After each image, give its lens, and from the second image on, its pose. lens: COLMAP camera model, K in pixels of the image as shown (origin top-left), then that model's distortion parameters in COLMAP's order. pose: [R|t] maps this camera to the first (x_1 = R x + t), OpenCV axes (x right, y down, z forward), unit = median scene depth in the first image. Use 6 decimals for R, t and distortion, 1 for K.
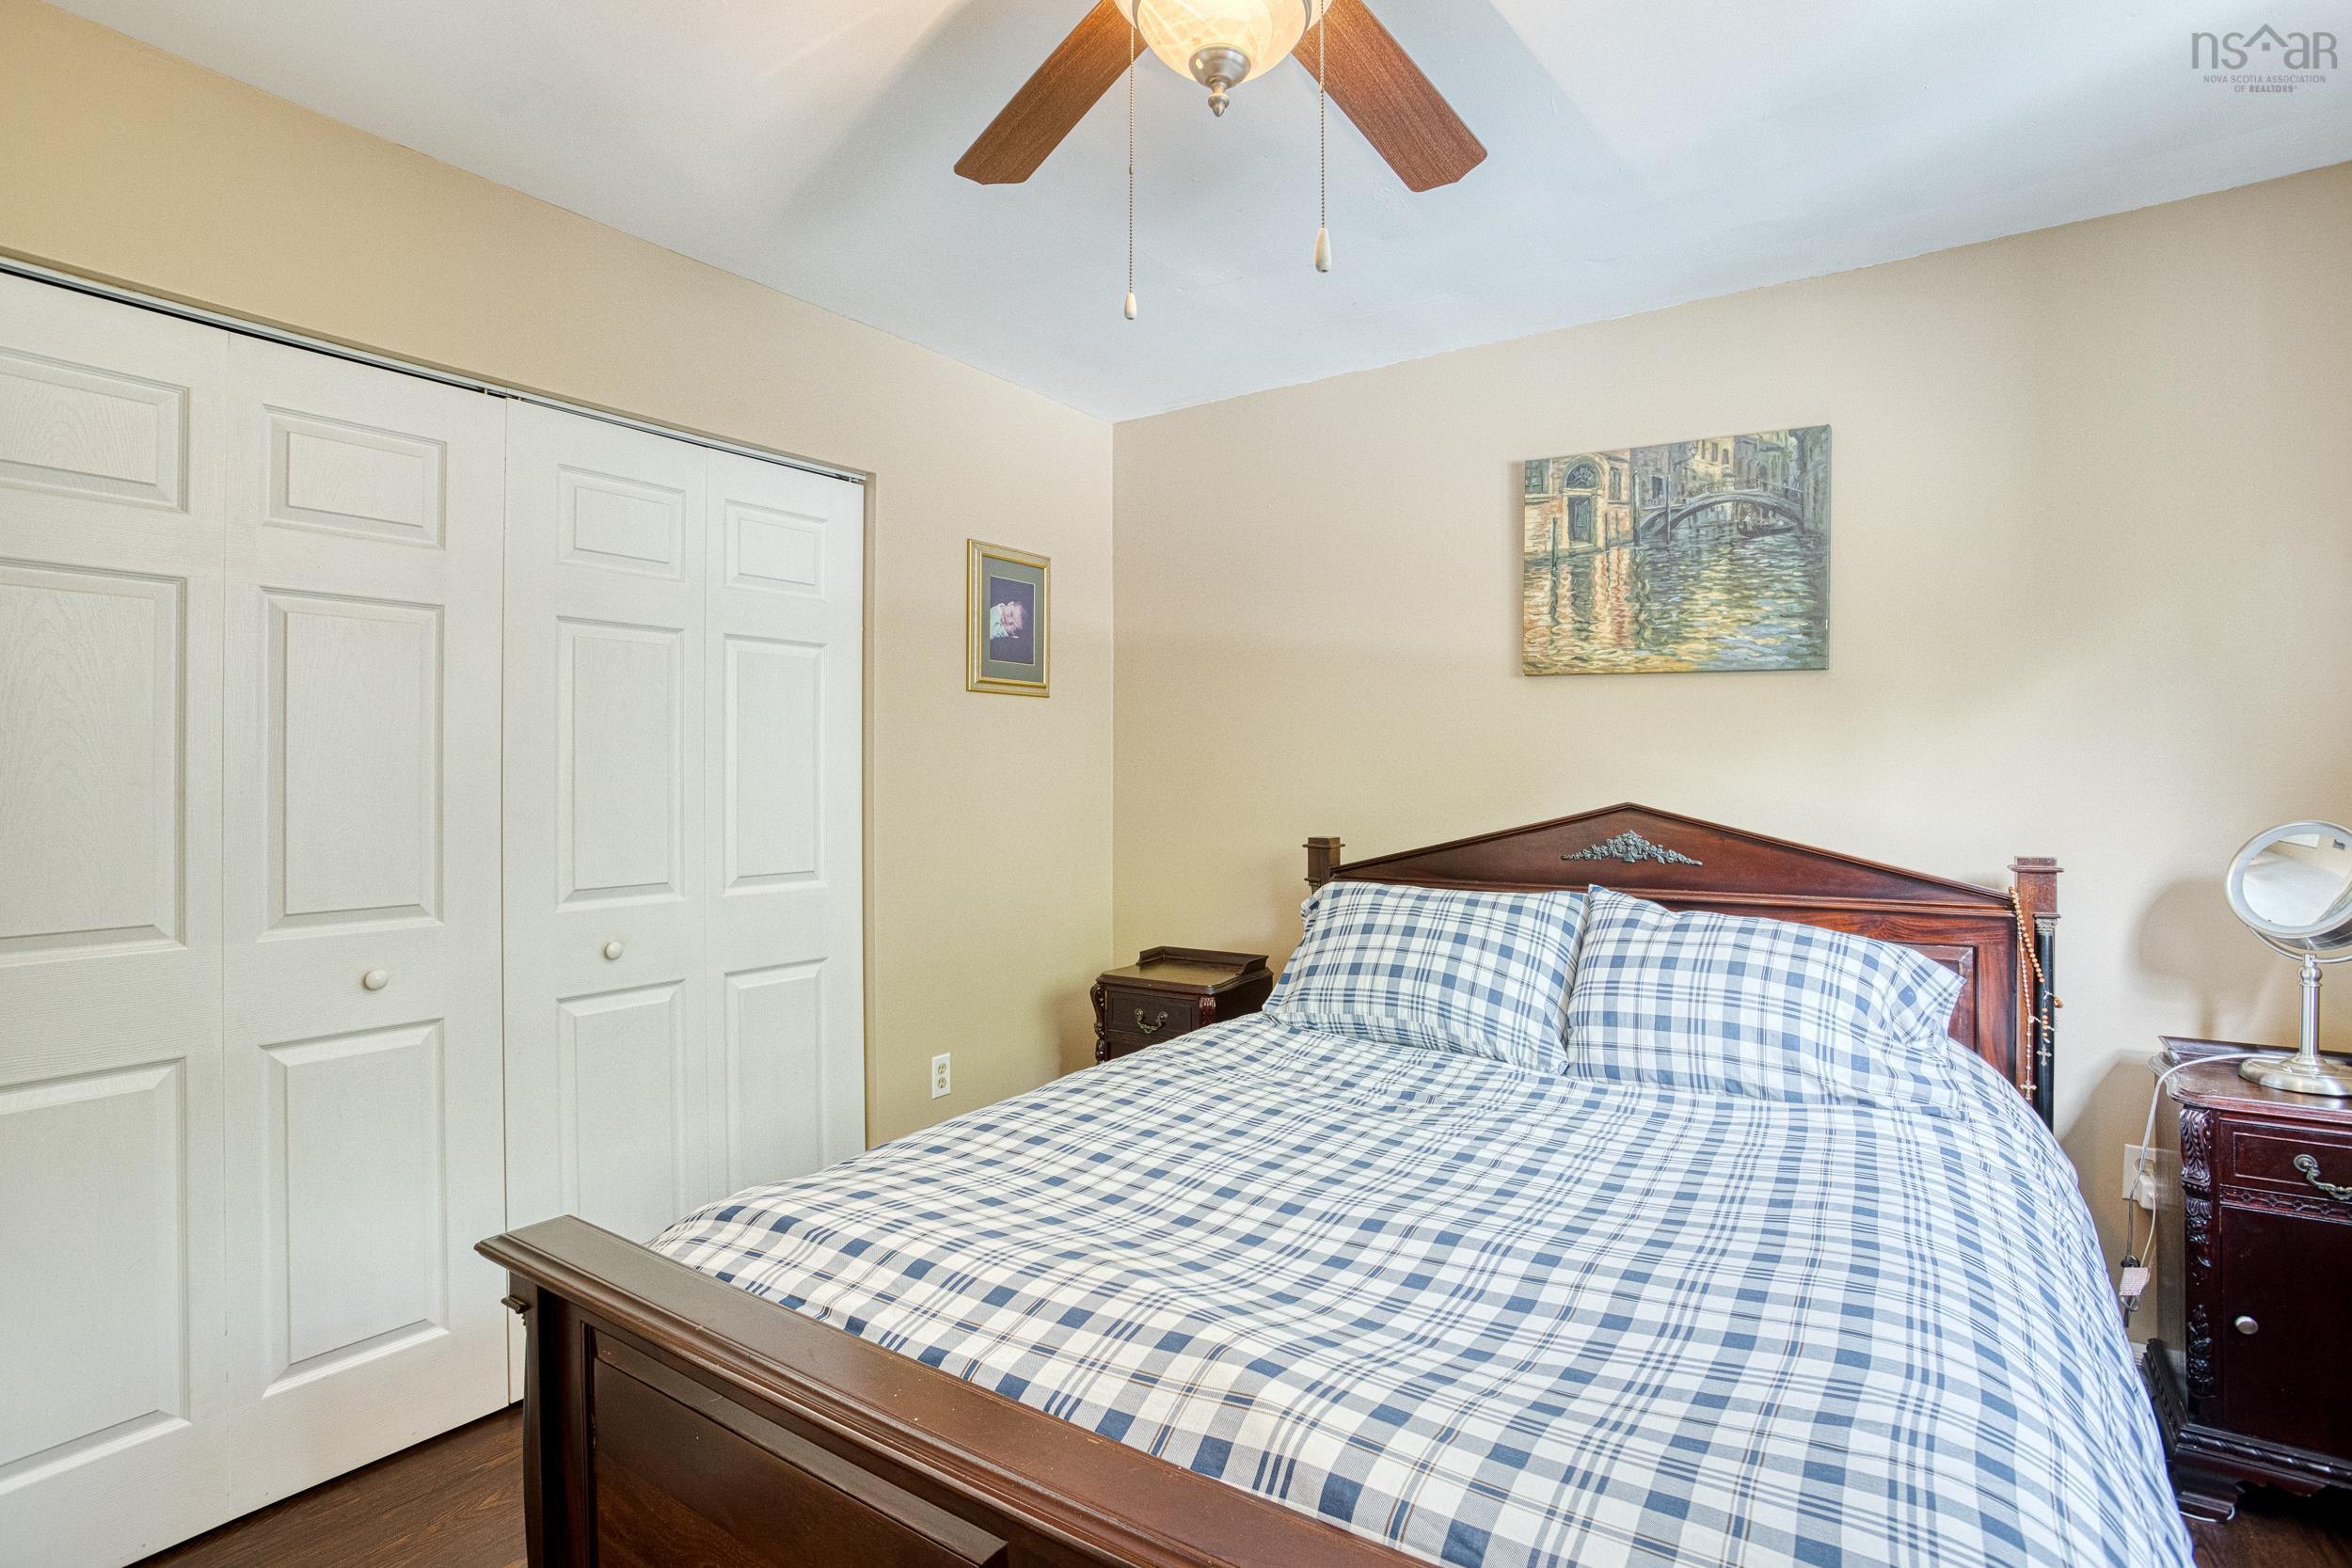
lens RADIAL K [[1149.9, 0, 1175.7], [0, 1149.9, 773.4], [0, 0, 1]] dist [-0.078651, 0.035280]
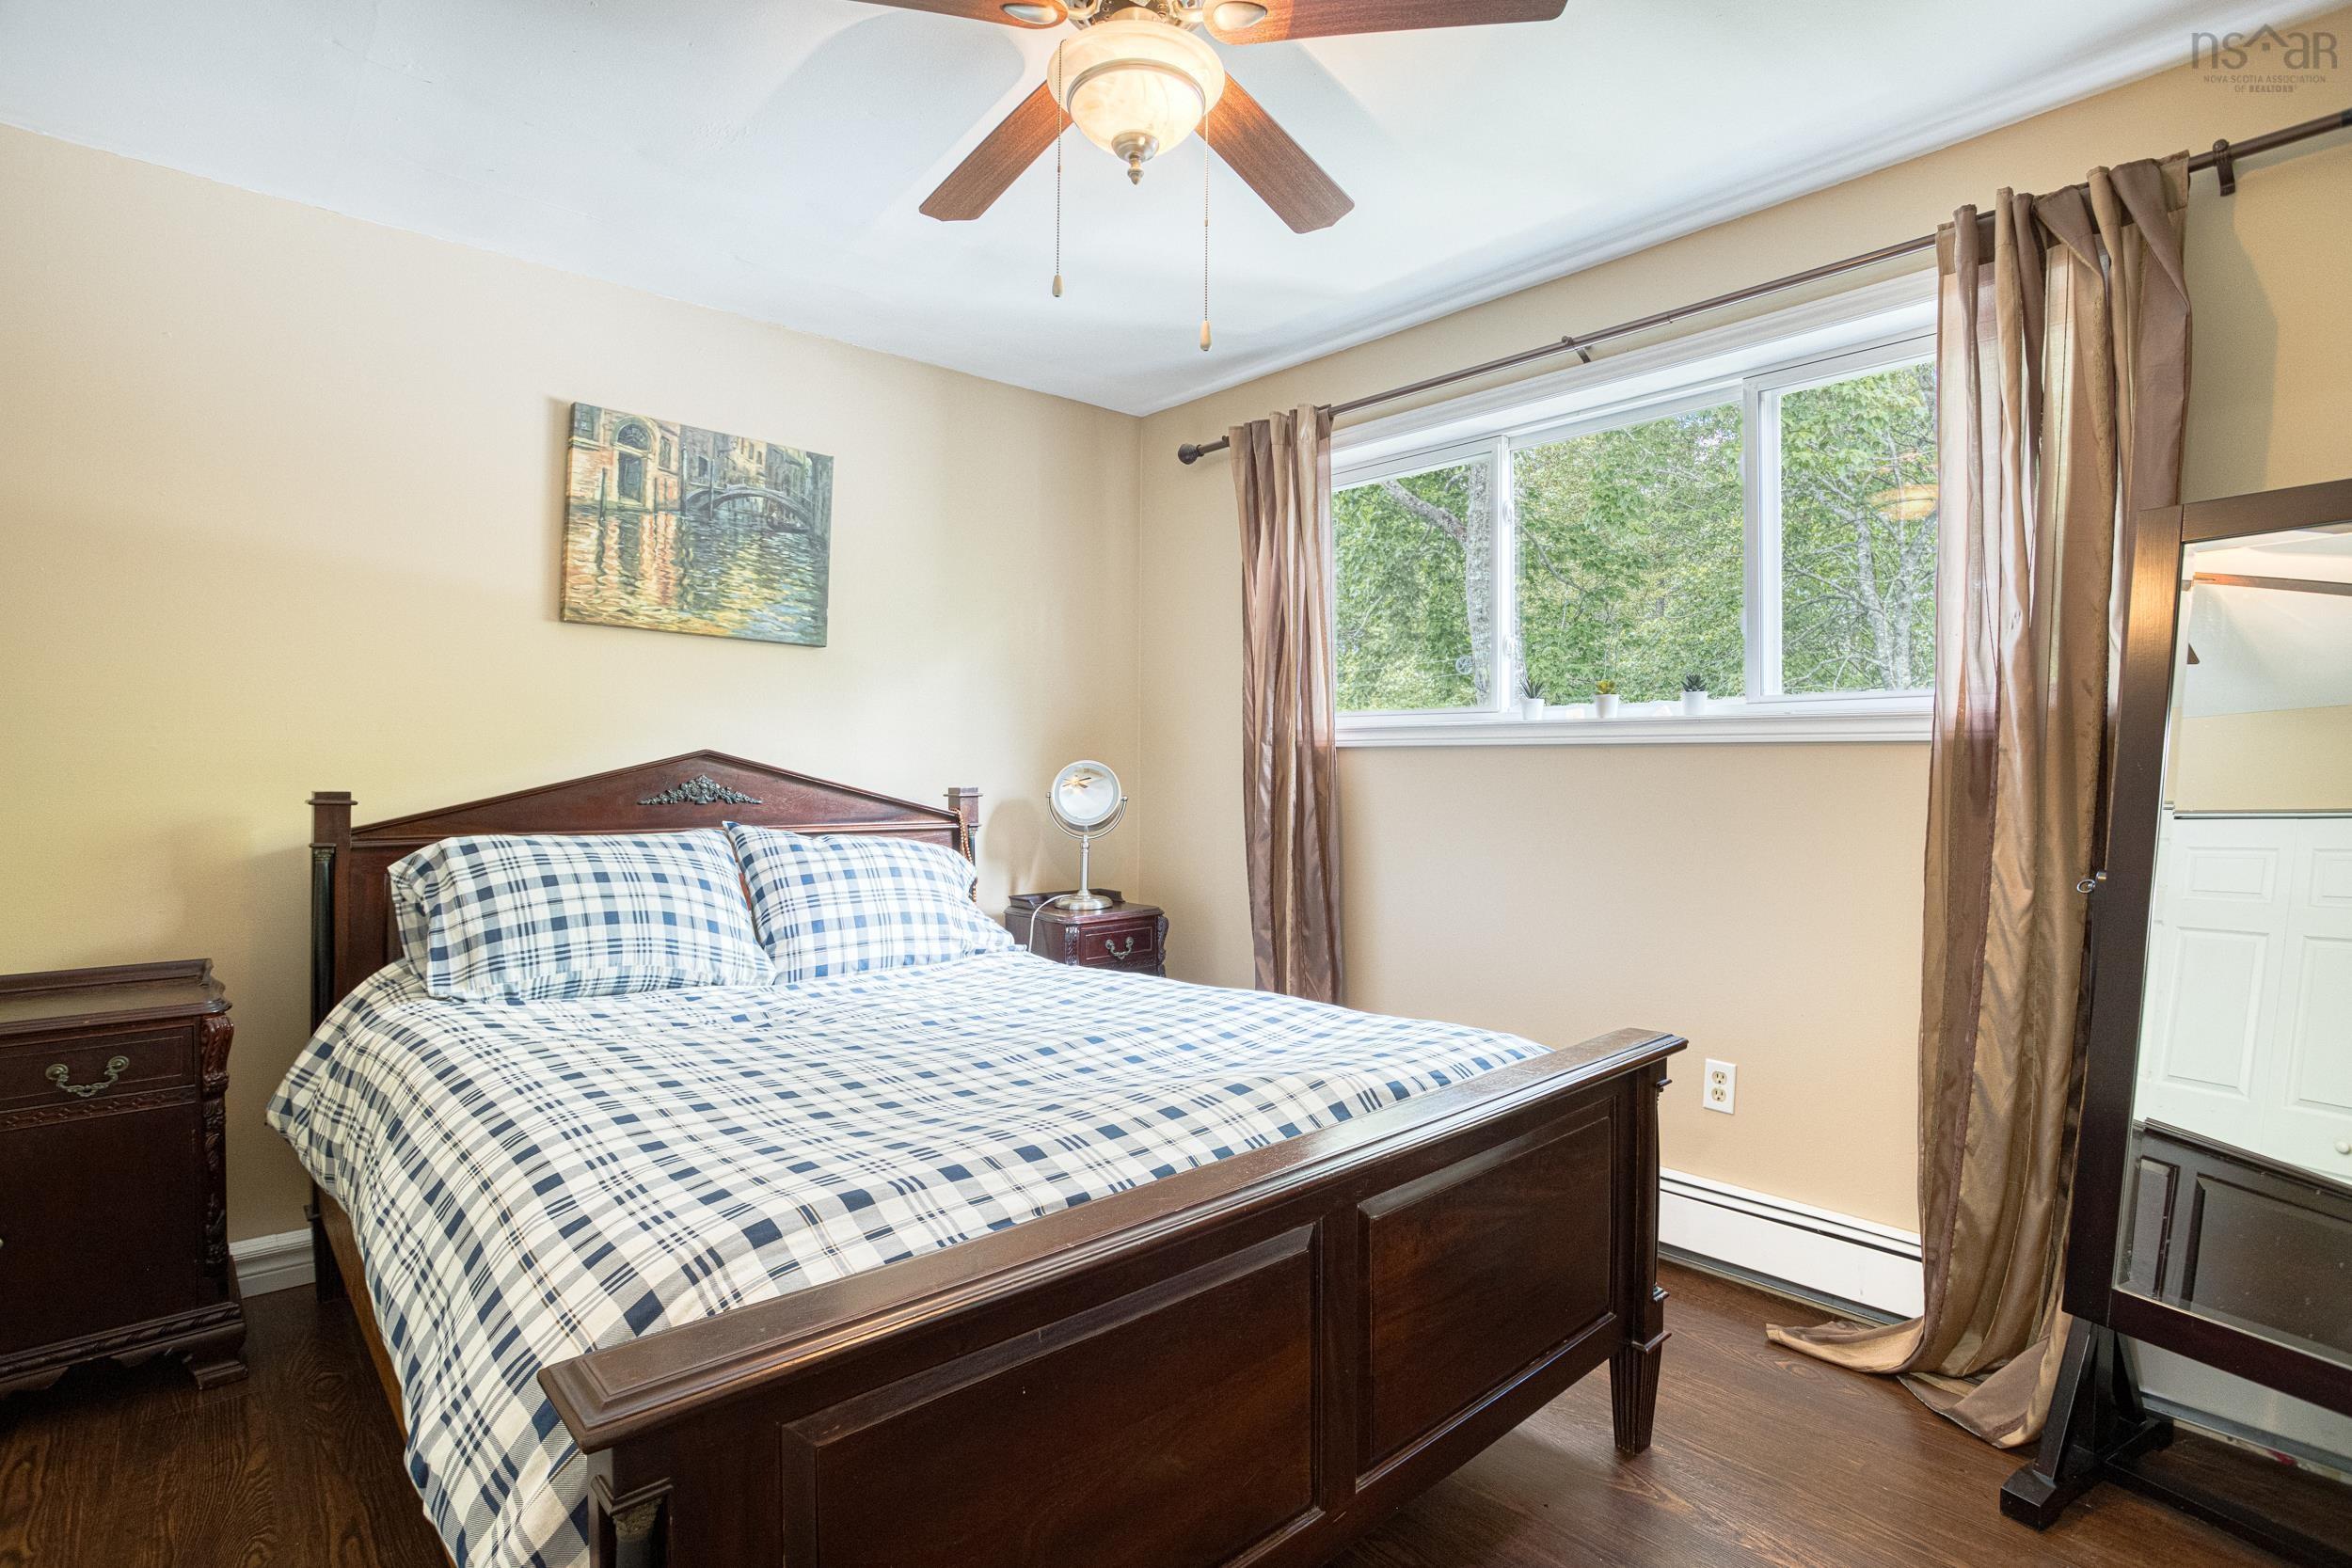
lens RADIAL K [[1149.9, 0, 1175.7], [0, 1149.9, 773.4], [0, 0, 1]] dist [-0.078651, 0.035280]
pose [[0.240739, 0.000192, 0.970590, -0.538968], [-0.009330, 0.999954, 0.002117, 0.040536], [-0.970545, -0.009565, 0.240730, 0.280776]]
